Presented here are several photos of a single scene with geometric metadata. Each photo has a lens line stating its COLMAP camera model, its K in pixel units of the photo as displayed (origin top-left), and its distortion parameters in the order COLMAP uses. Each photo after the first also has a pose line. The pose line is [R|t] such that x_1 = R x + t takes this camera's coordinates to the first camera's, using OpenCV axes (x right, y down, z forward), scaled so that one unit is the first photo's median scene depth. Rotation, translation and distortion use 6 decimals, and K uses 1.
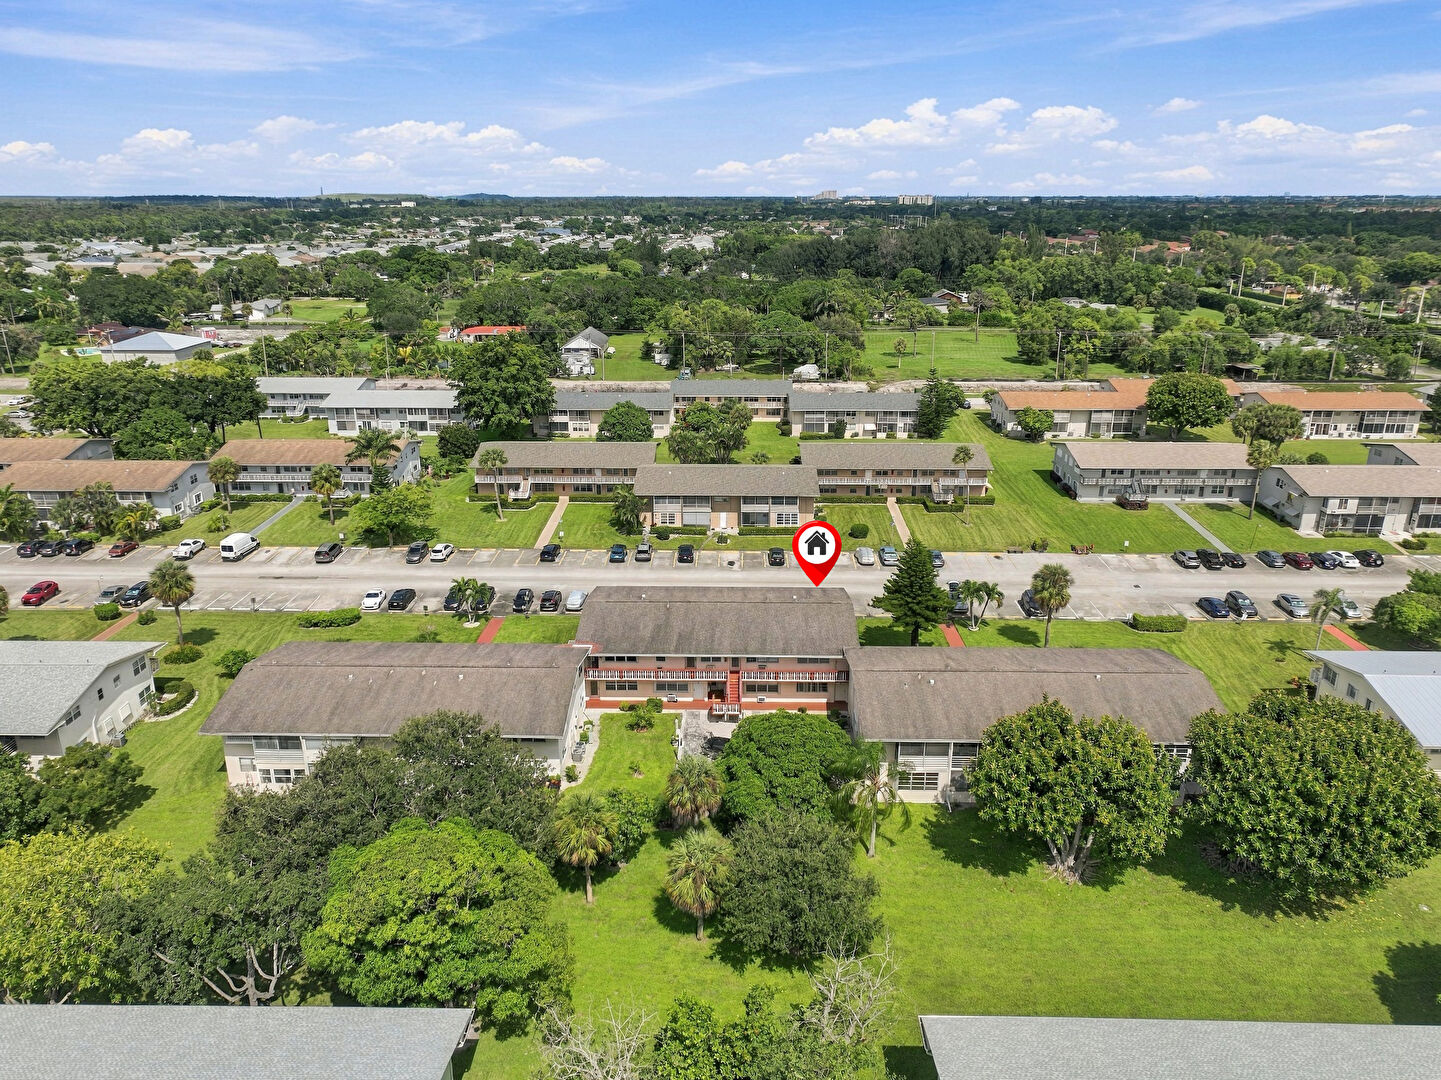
lens RADIAL K [[1081.8, 0, 720.5], [0, 1081.8, 540.0], [0, 0, 1]] dist [0.000457, -0.002517]
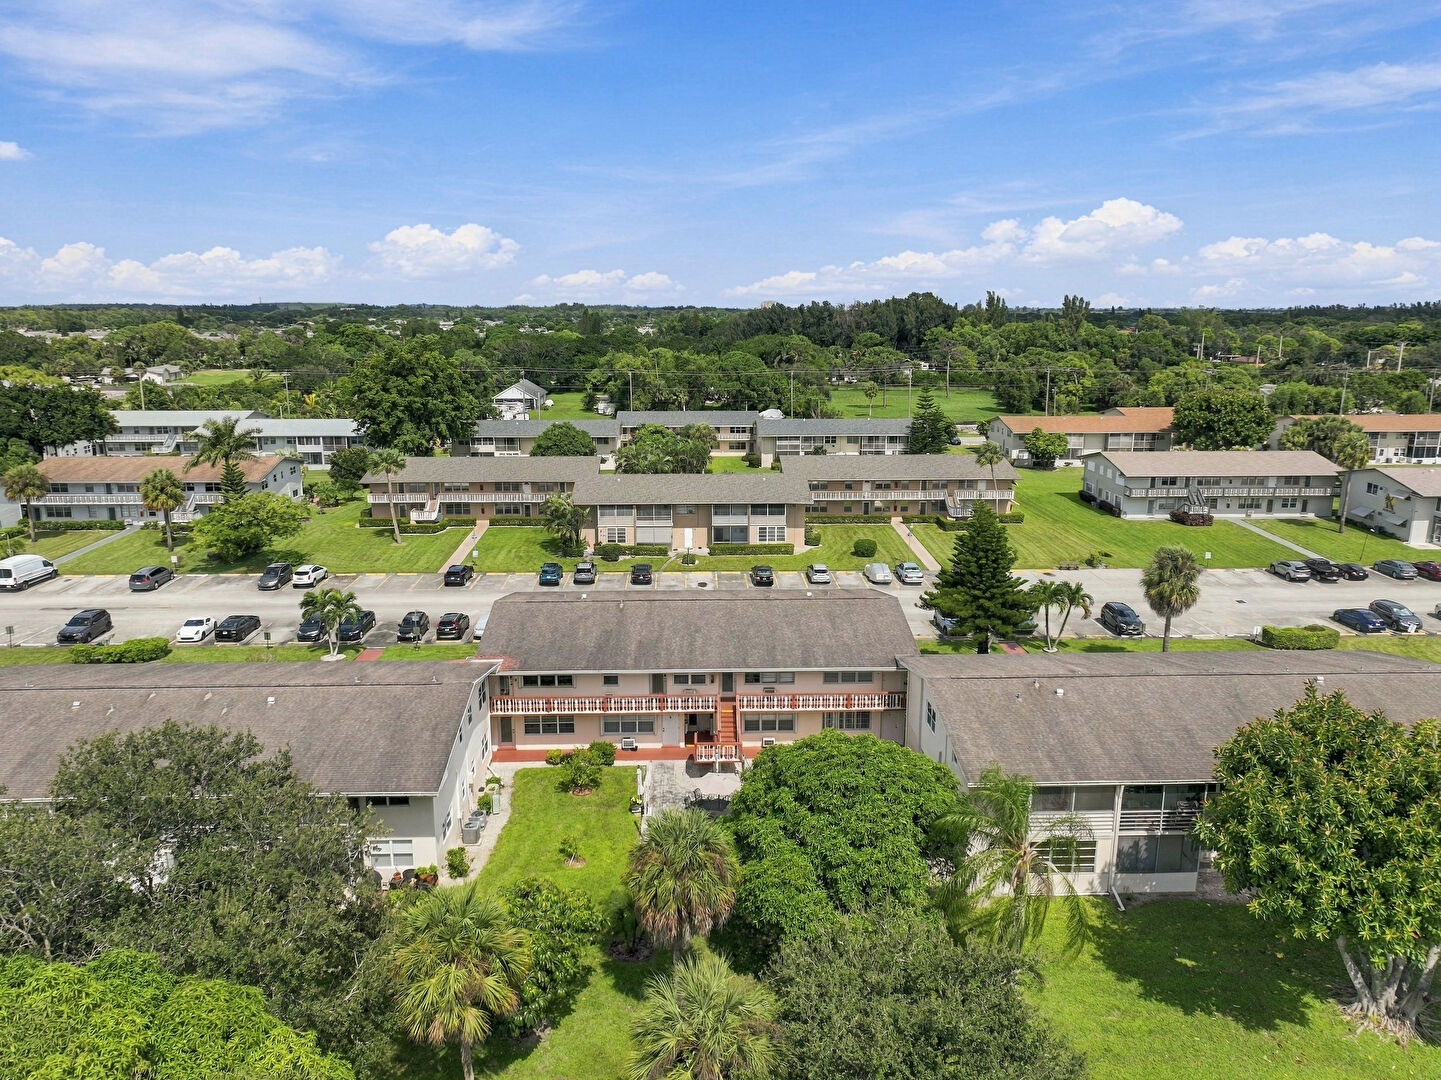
lens RADIAL K [[1052.0, 0, 720.5], [0, 1052.0, 540.0], [0, 0, 1]] dist [-0.000339, 0.009225]
pose [[0.998367, -0.011947, 0.055855, -0.016994], [0.018047, 0.993766, -0.110014, 0.067498], [-0.054192, 0.110843, 0.992359, 0.258272]]
